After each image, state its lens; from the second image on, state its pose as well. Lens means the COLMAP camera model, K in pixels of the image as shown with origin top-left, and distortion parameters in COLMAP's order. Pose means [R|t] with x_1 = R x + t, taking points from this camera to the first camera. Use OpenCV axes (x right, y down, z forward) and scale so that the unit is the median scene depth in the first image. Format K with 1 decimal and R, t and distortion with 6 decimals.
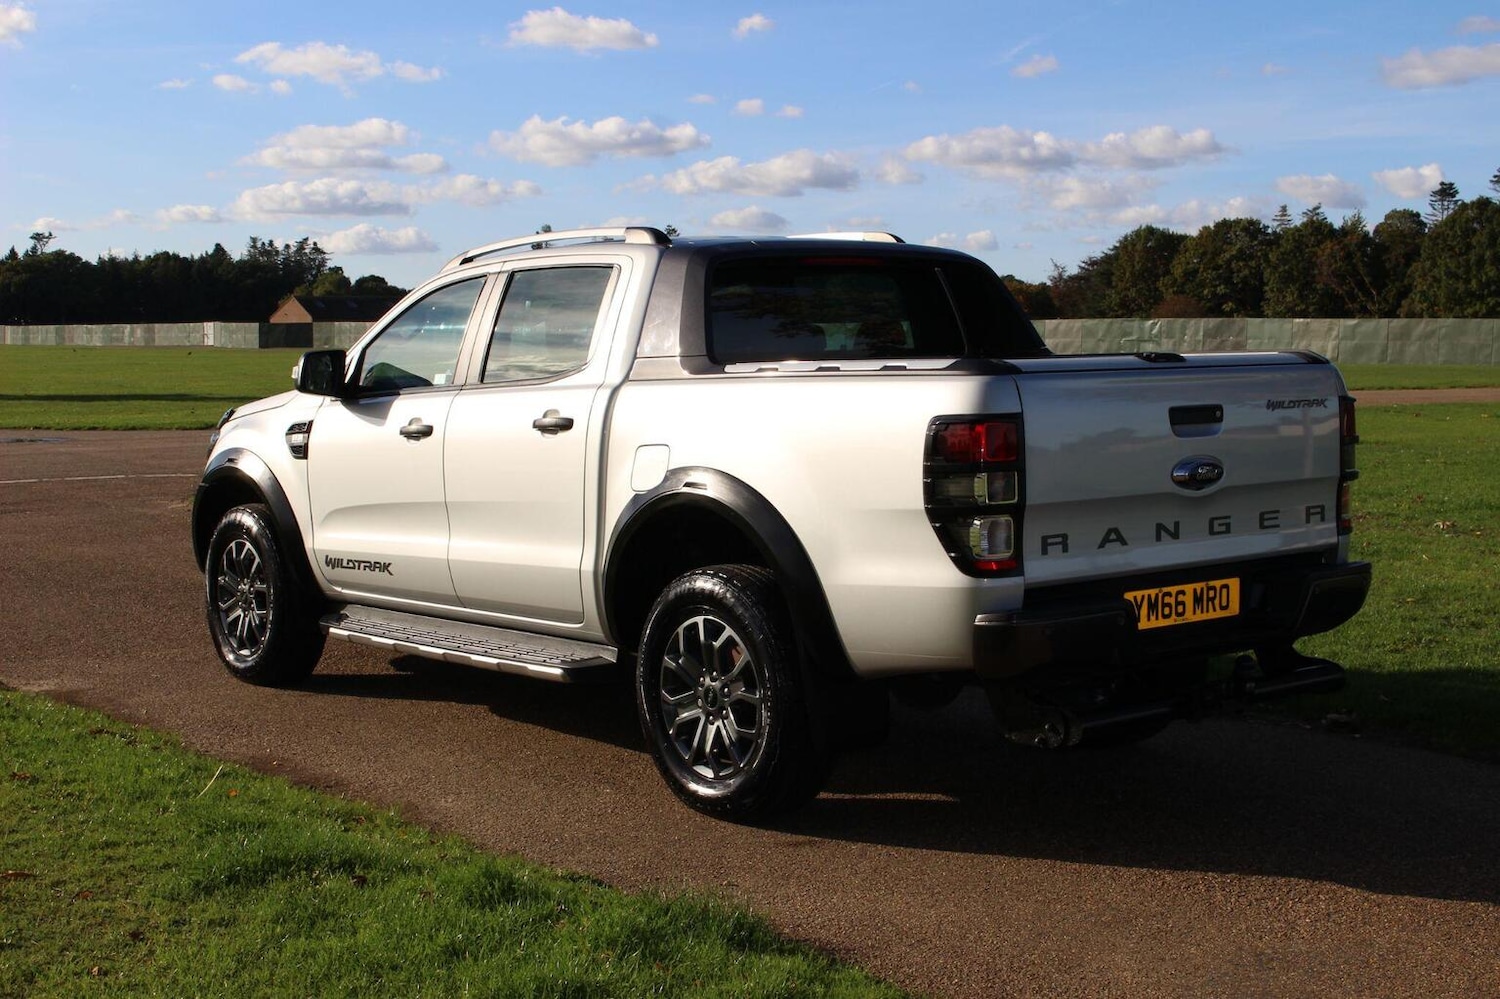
lens RADIAL K [[2062.1, 0, 750.0], [0, 2062.1, 499.5], [0, 0, 1]] dist [-0.057184, 0.021634]
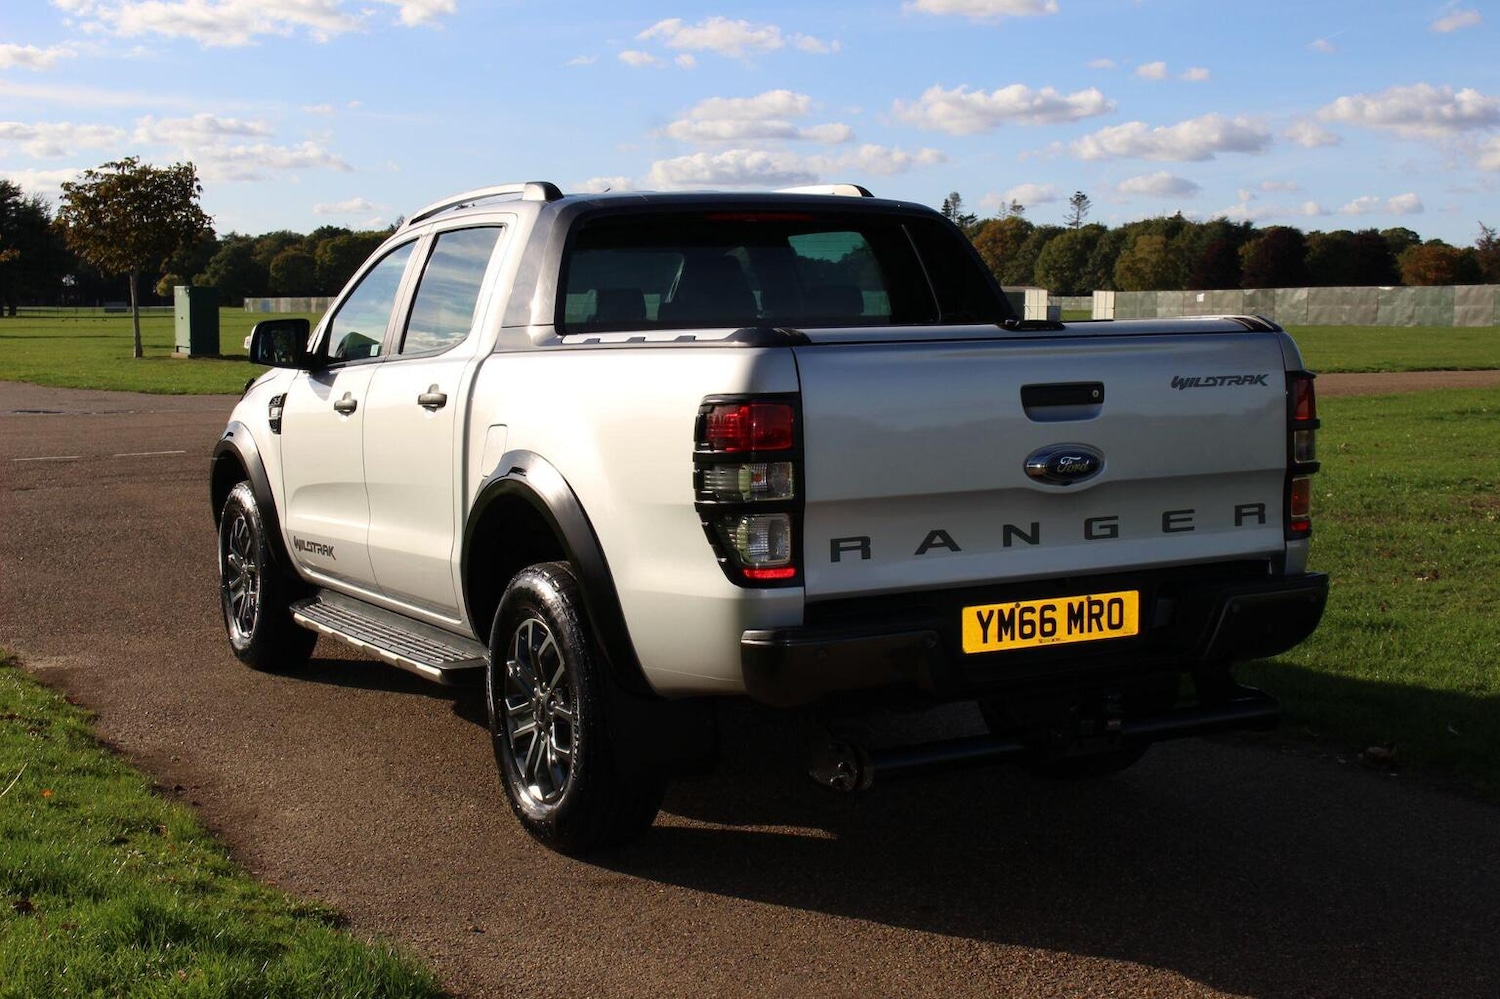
lens RADIAL K [[2045.6, 0, 750.0], [0, 2045.6, 499.5], [0, 0, 1]] dist [-0.042358, 0.076991]
pose [[0.980374, 0.014928, -0.196579, 0.218865], [-0.011761, 0.999782, 0.017270, -0.009953], [0.196794, -0.014619, 0.980336, 0.142321]]
